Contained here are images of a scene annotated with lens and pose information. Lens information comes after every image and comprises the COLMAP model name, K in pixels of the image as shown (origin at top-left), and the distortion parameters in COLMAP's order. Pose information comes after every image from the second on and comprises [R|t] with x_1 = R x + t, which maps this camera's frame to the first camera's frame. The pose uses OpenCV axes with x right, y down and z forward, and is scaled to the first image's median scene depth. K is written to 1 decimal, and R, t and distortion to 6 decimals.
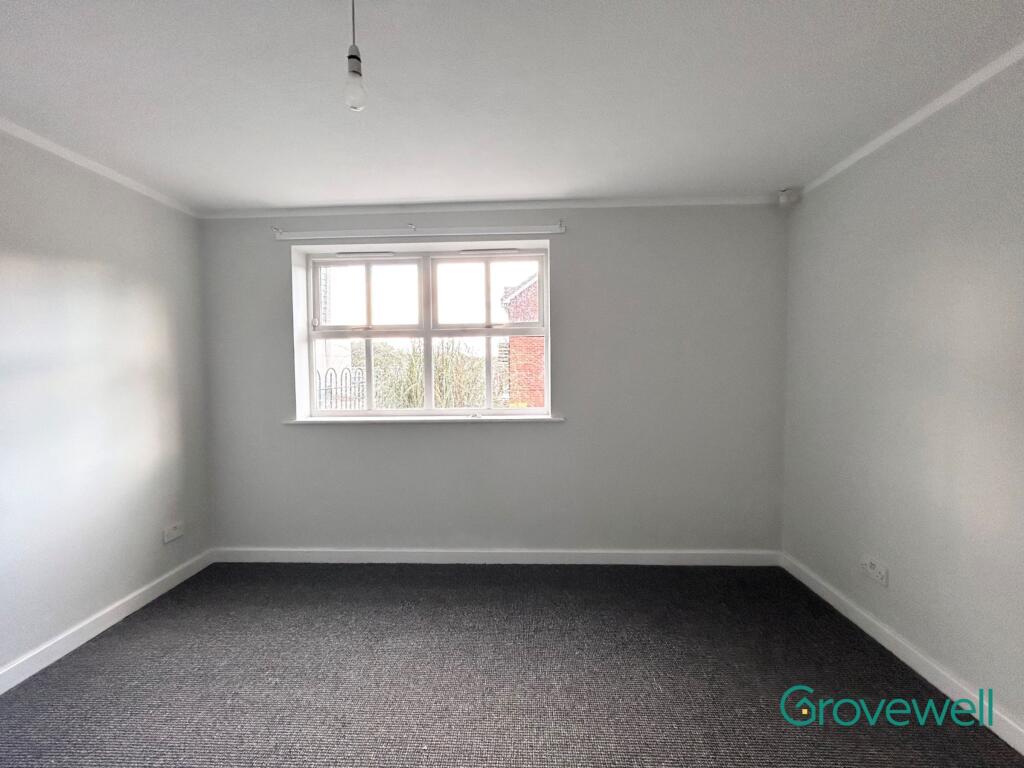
lens RADIAL K [[429.3, 0, 510.3], [0, 429.3, 373.5], [0, 0, 1]] dist [-0.000562, -0.000194]
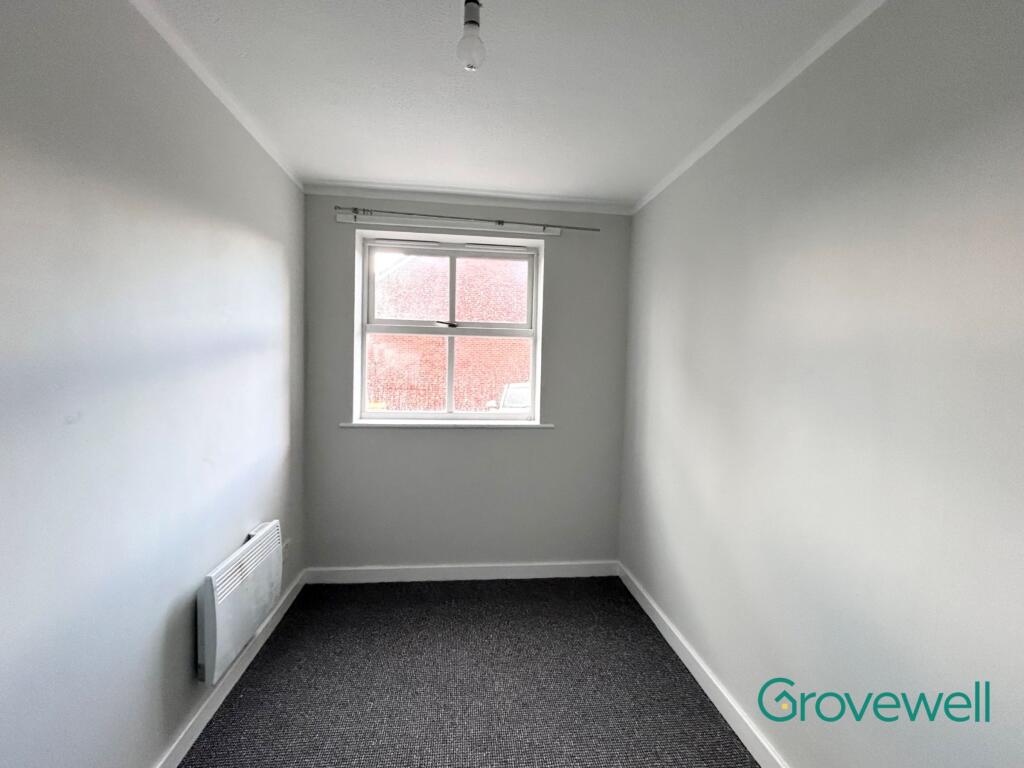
lens RADIAL K [[451.8, 0, 511.4], [0, 451.8, 365.1], [0, 0, 1]] dist [-0.000010, 0.000112]
pose [[0.986808, 0.039839, 0.156914, -0.302150], [-0.035889, 0.998965, -0.027928, 0.004223], [-0.157865, 0.021929, 0.987217, 0.015484]]
